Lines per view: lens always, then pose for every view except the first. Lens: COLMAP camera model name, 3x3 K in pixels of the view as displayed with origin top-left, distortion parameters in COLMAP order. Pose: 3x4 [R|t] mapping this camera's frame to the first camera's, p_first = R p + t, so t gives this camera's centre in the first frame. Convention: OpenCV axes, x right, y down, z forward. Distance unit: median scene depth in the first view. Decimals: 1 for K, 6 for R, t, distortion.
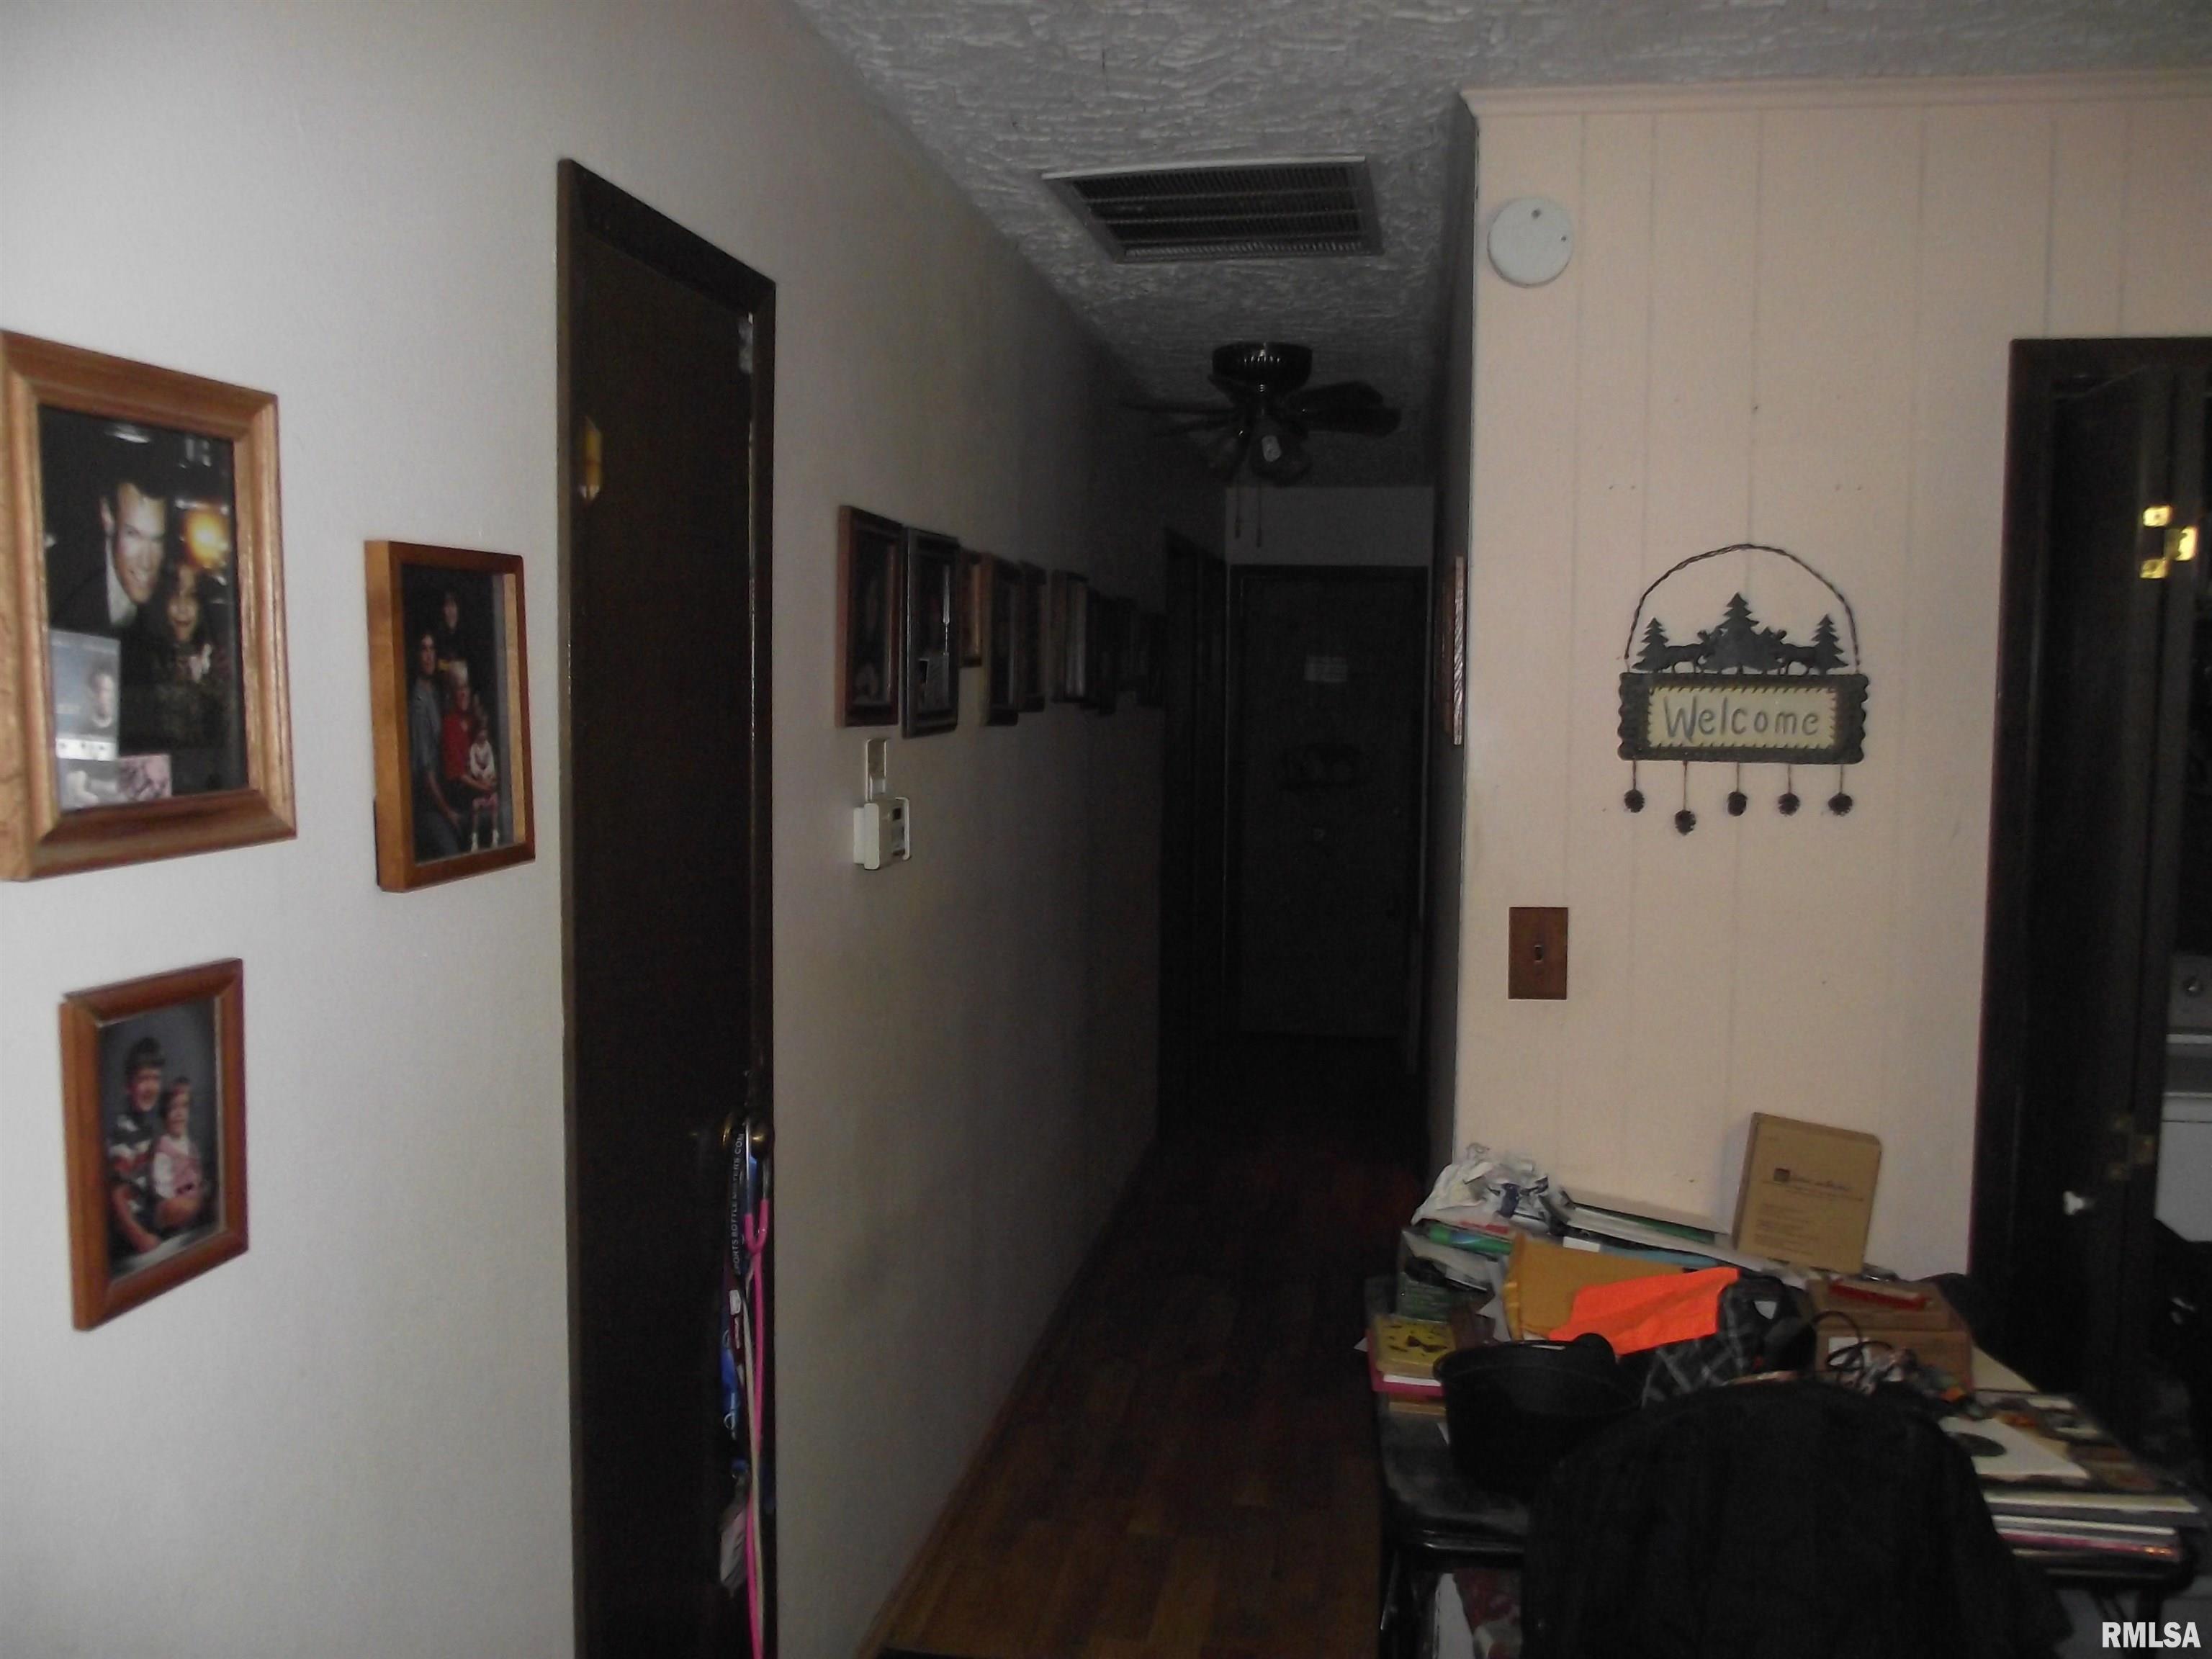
lens RADIAL K [[1833.4, 0, 1105.3], [0, 1833.4, 833.8], [0, 0, 1]] dist [-0.054100, 0.002819]
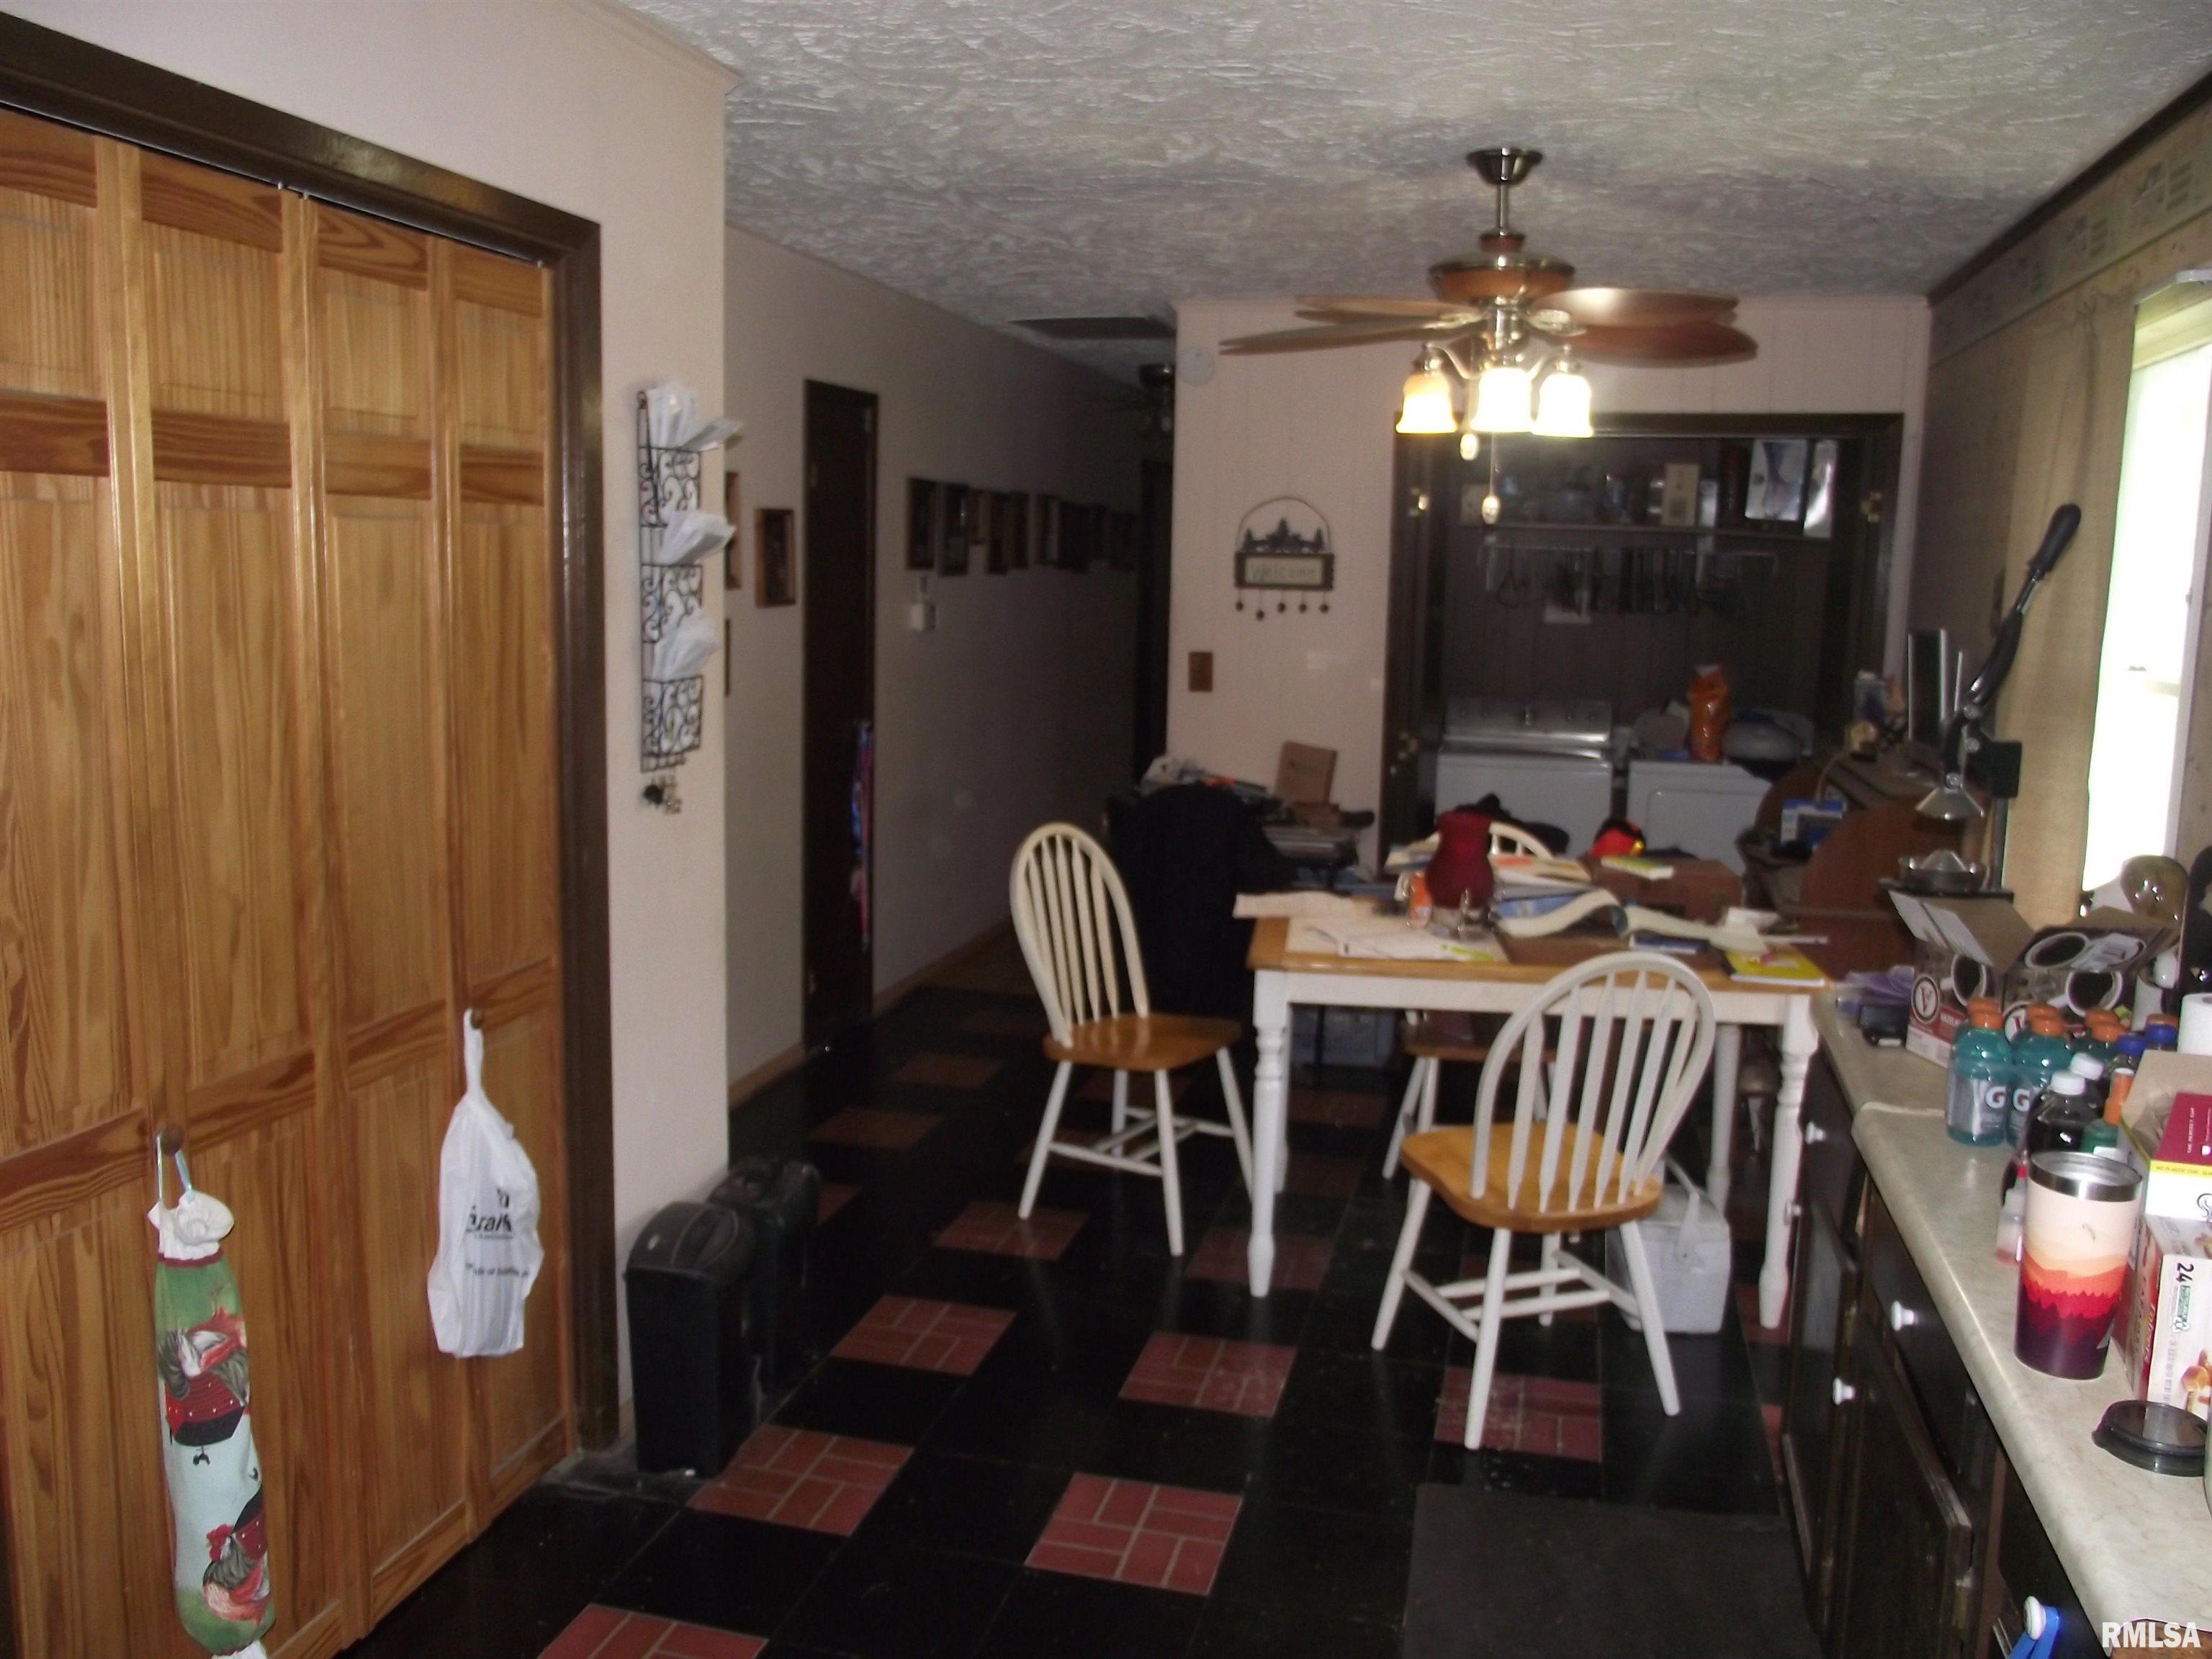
lens RADIAL K [[1833.4, 0, 1105.1], [0, 1833.4, 822.4], [0, 0, 1]] dist [-0.054100, 0.002819]
pose [[0.996683, 0.026061, -0.077097, 0.308747], [-0.021395, 0.997924, 0.060738, 0.121288], [0.078520, -0.058887, 0.995172, -1.386321]]
